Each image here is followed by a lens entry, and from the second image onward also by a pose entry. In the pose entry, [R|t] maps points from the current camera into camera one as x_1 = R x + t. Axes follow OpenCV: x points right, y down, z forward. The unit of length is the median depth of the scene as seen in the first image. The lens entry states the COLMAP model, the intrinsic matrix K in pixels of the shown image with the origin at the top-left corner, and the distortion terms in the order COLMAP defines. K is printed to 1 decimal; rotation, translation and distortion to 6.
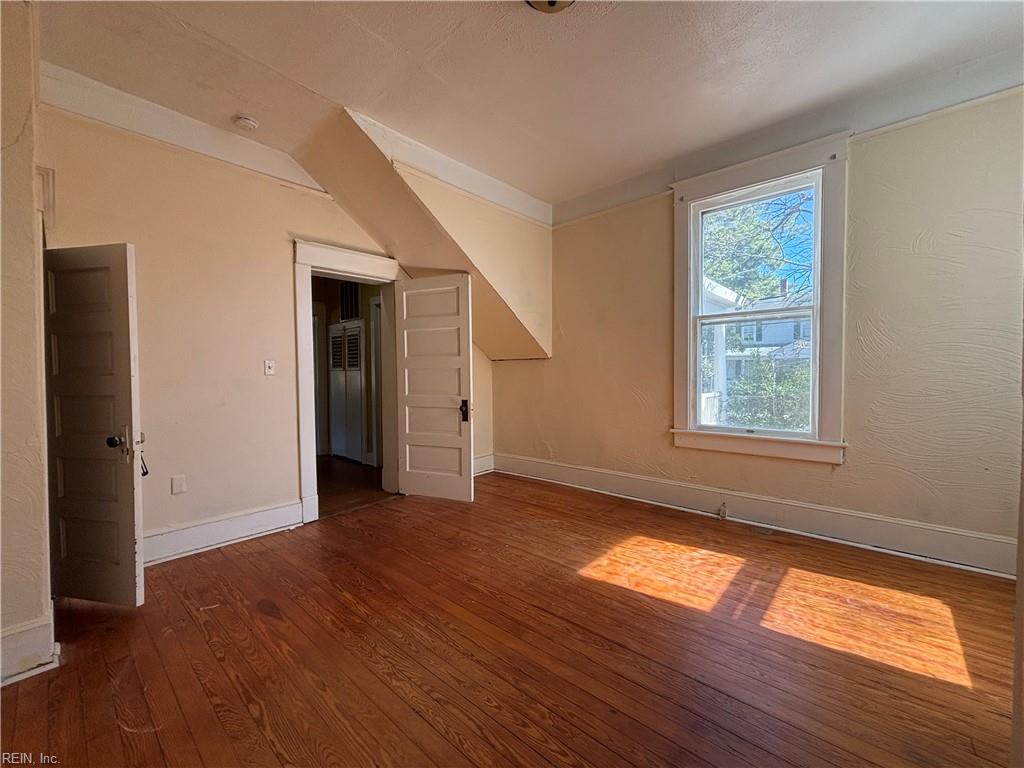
lens RADIAL K [[415.7, 0, 511.4], [0, 415.7, 381.5], [0, 0, 1]] dist [-0.000909, -0.000244]
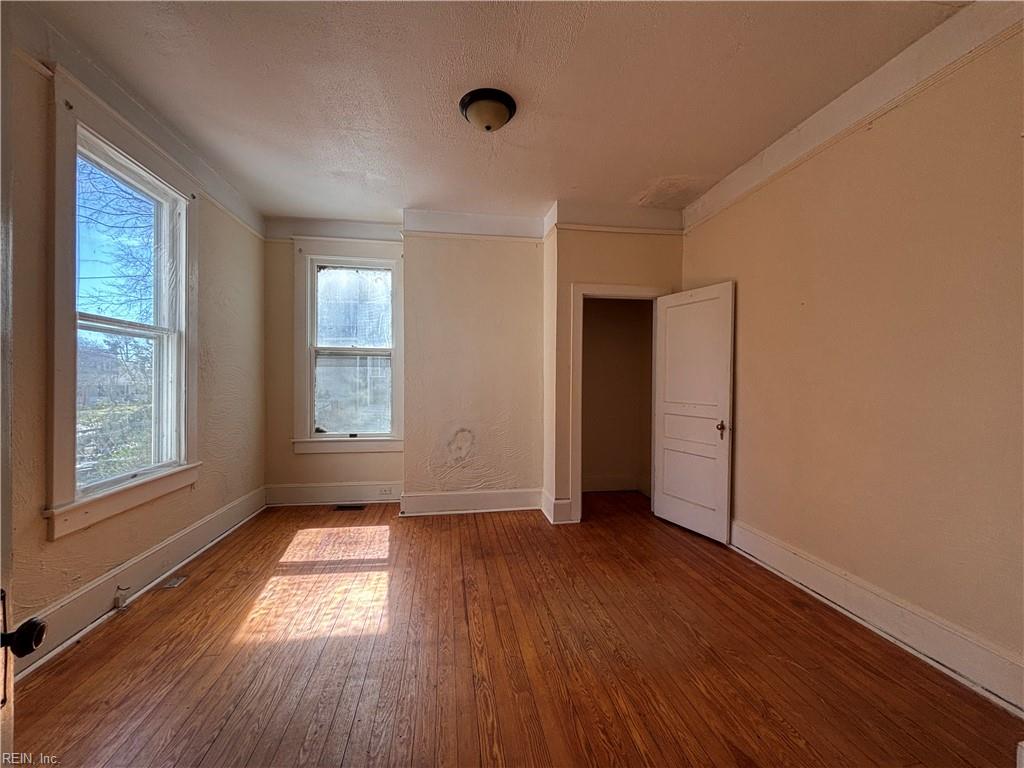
lens RADIAL K [[427.0, 0, 518.7], [0, 427.0, 384.5], [0, 0, 1]] dist [-0.017910, -0.000123]
pose [[-0.784416, 0.003363, 0.620226, -0.582630], [0.024107, 0.999395, 0.025069, -0.065673], [-0.619766, 0.034616, -0.784023, 1.426132]]
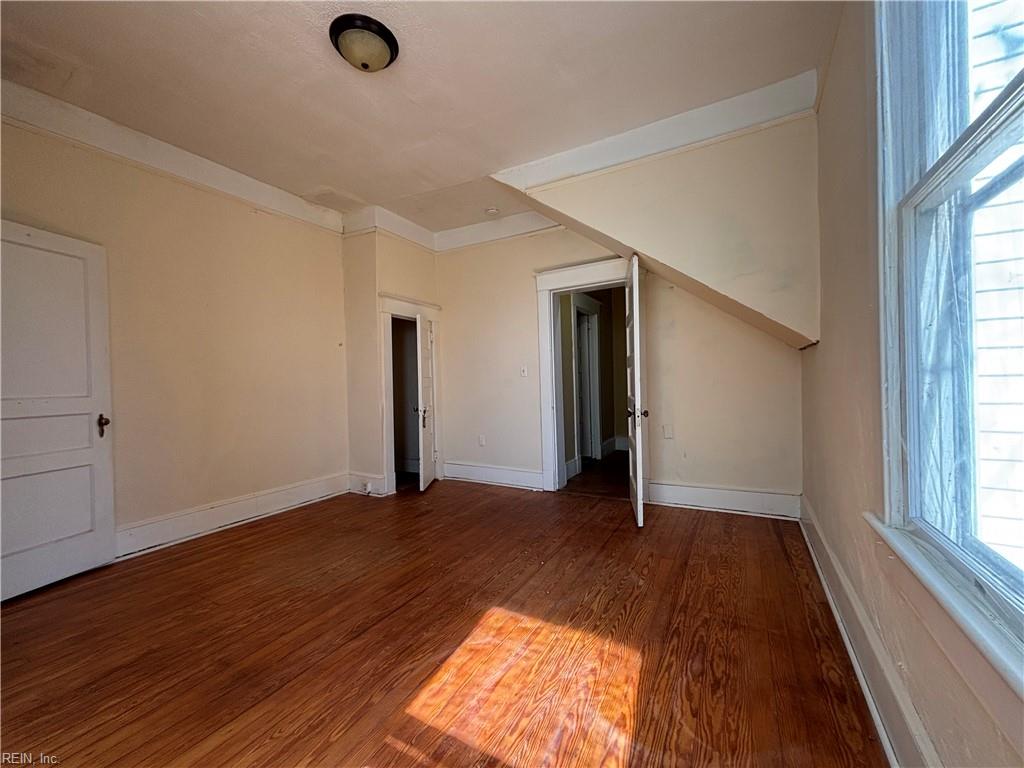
lens RADIAL K [[413.4, 0, 511.2], [0, 413.4, 382.3], [0, 0, 1]] dist [0.000613, -0.000495]
pose [[0.228539, 0.020112, -0.973327, 0.941485], [-0.014228, 0.999749, 0.017317, -0.018940], [0.973431, 0.009890, 0.228768, 0.793662]]
